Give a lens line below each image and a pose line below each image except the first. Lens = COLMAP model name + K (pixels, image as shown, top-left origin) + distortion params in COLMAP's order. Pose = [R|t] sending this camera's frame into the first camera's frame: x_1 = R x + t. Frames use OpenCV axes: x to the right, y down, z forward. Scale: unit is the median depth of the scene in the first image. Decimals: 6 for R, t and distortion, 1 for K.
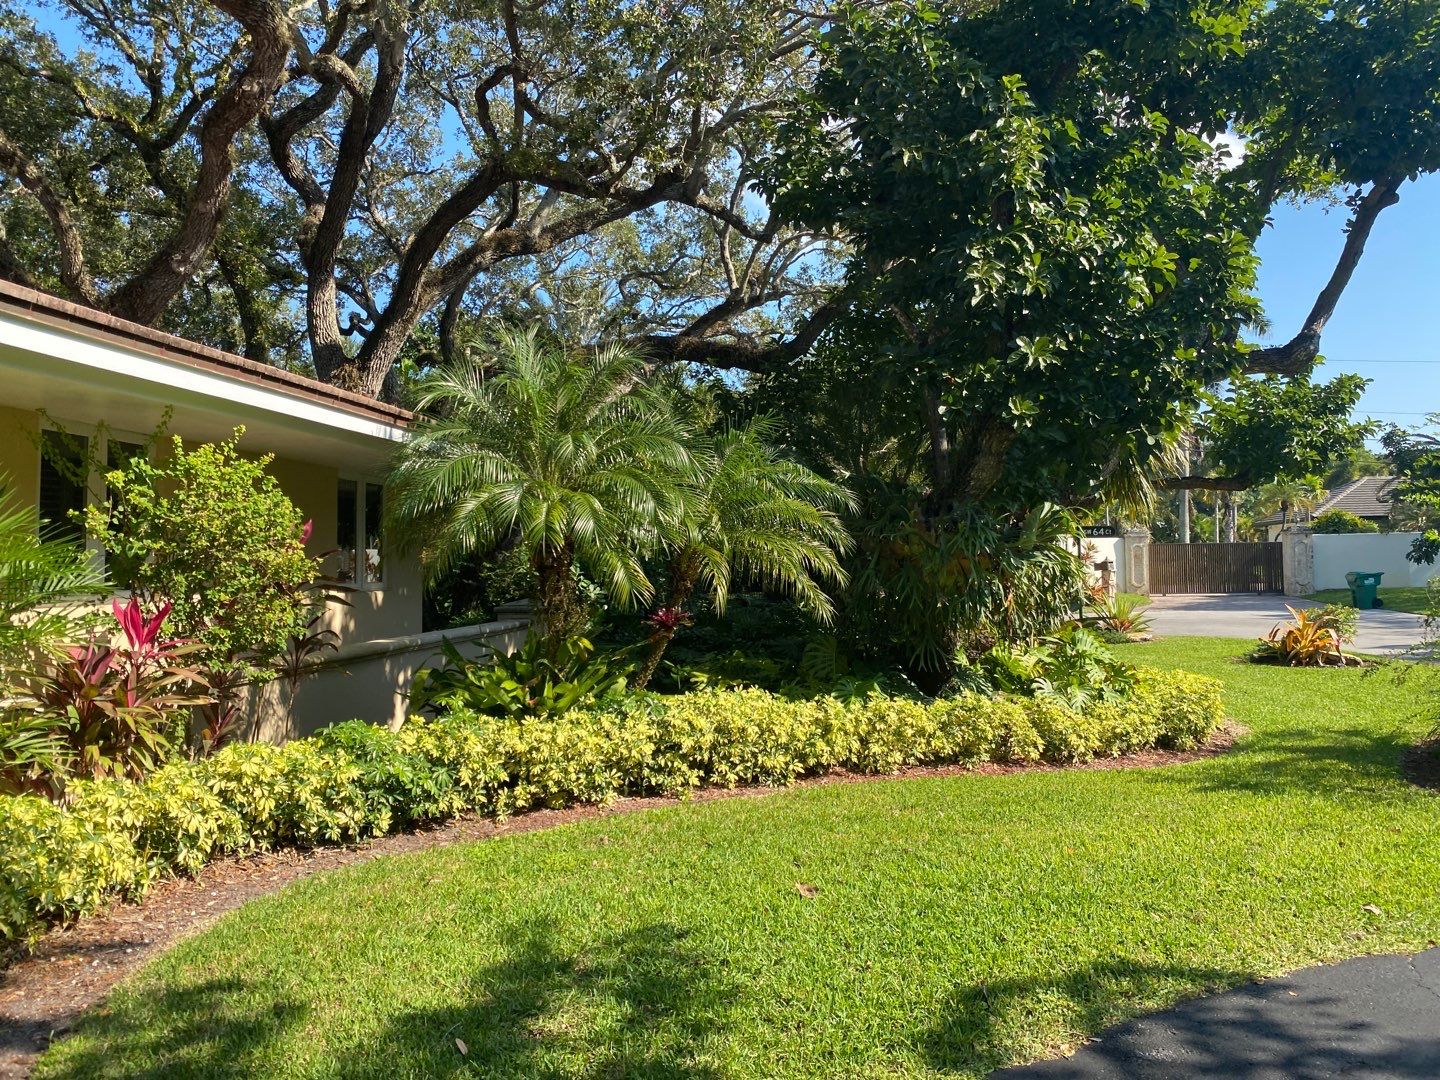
lens RADIAL K [[1068.1, 0, 741.3], [0, 1068.1, 530.8], [0, 0, 1]] dist [0.052126, -0.073446]
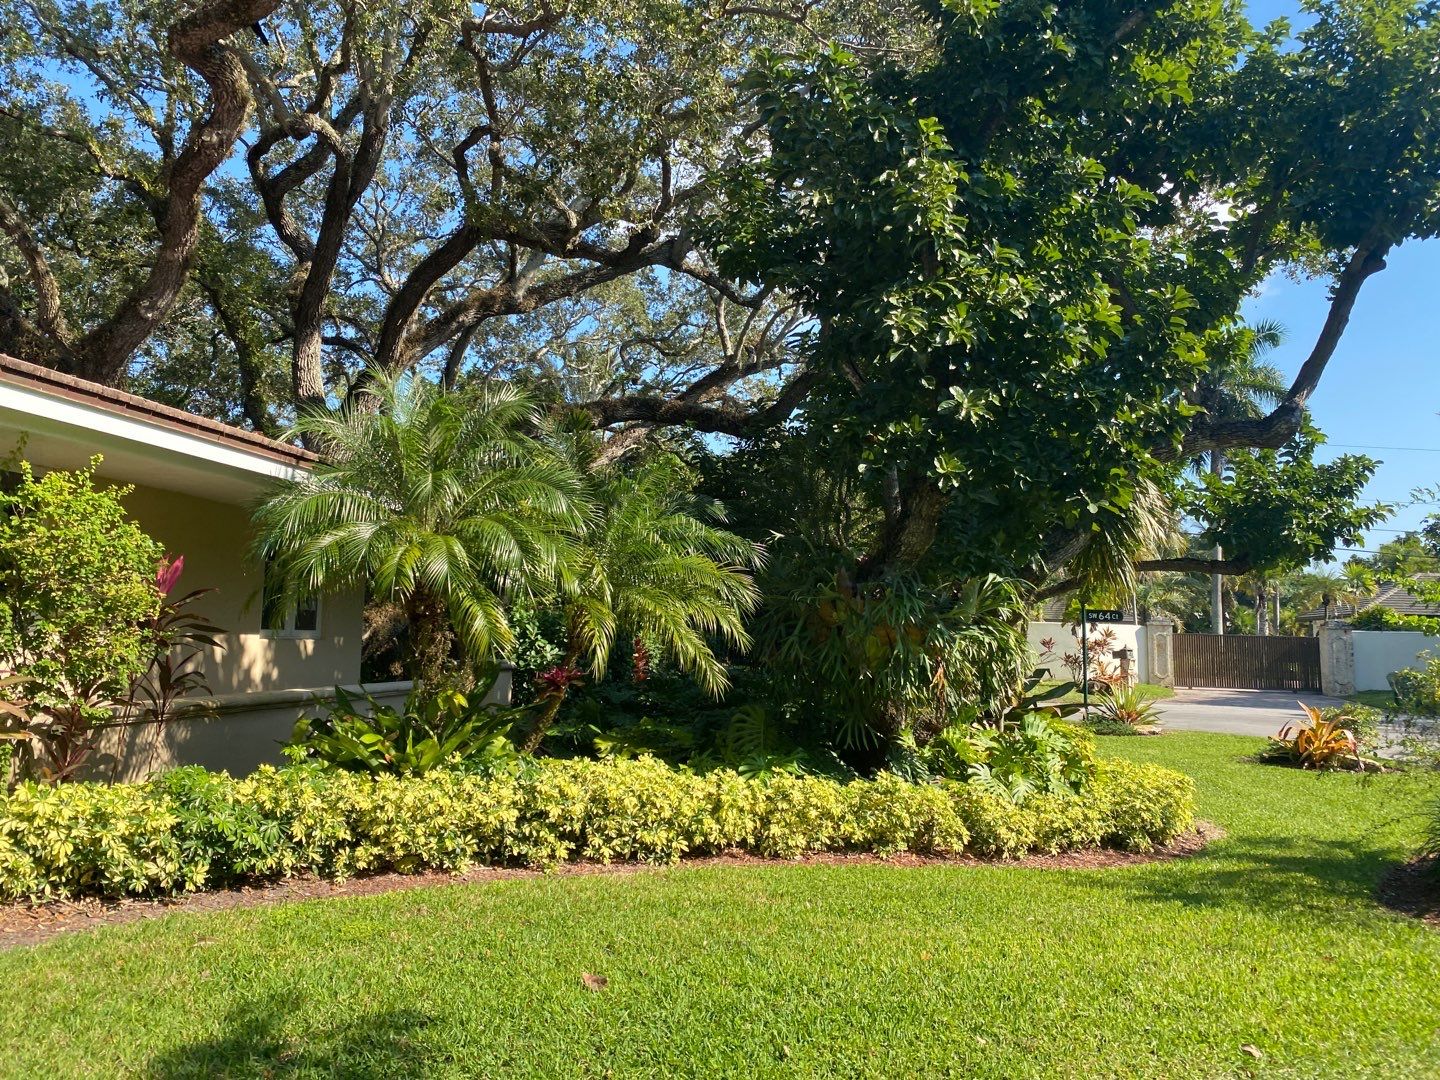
lens RADIAL K [[1071.6, 0, 692.3], [0, 1071.6, 523.2], [0, 0, 1]] dist [0.007887, -0.001553]
pose [[0.996217, 0.034827, -0.079615, 0.122168], [-0.040760, 0.996414, -0.074152, 0.012237], [0.076747, 0.077117, 0.994064, 0.059704]]
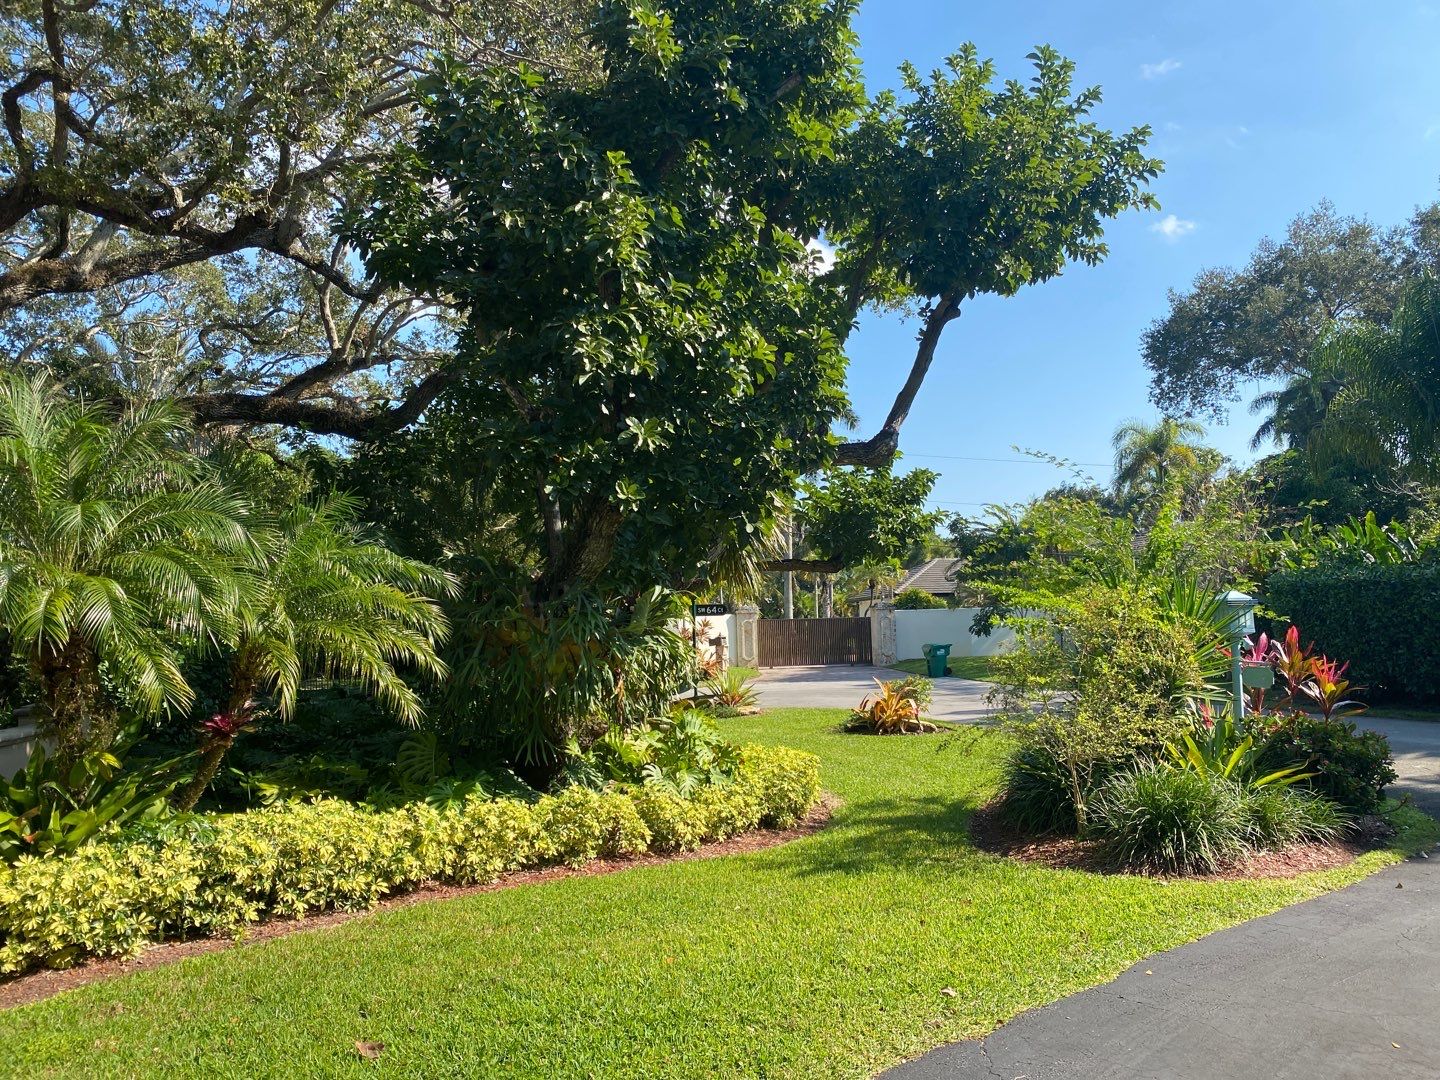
lens RADIAL K [[1072.9, 0, 723.8], [0, 1072.9, 564.0], [0, 0, 1]] dist [0.054741, -0.067862]
pose [[0.946249, 0.008668, 0.323322, 0.028071], [0.004024, 0.999248, -0.038568, -0.010280], [-0.323413, 0.037796, 0.945503, 0.049693]]
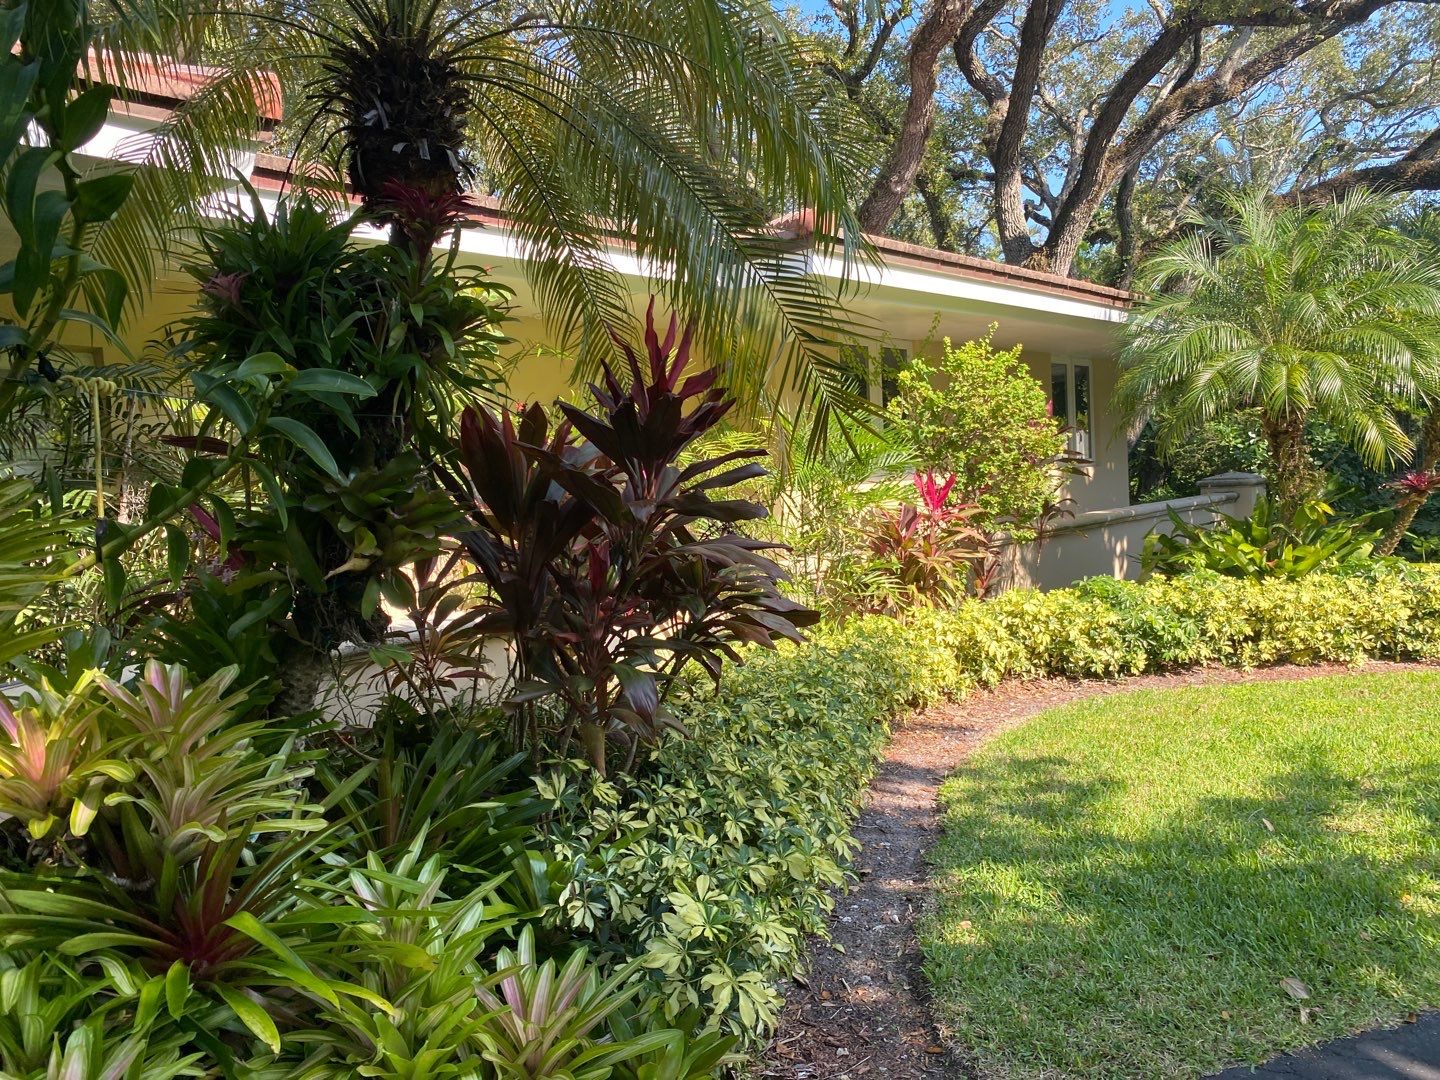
lens RADIAL K [[1092.4, 0, 739.8], [0, 1092.4, 541.9], [0, 0, 1]] dist [0.005233, -0.001287]
pose [[0.831307, 0.001973, -0.555810, -0.032393], [0.061965, 0.993431, 0.096205, 0.005943], [0.552348, -0.114417, 0.825724, -0.129260]]
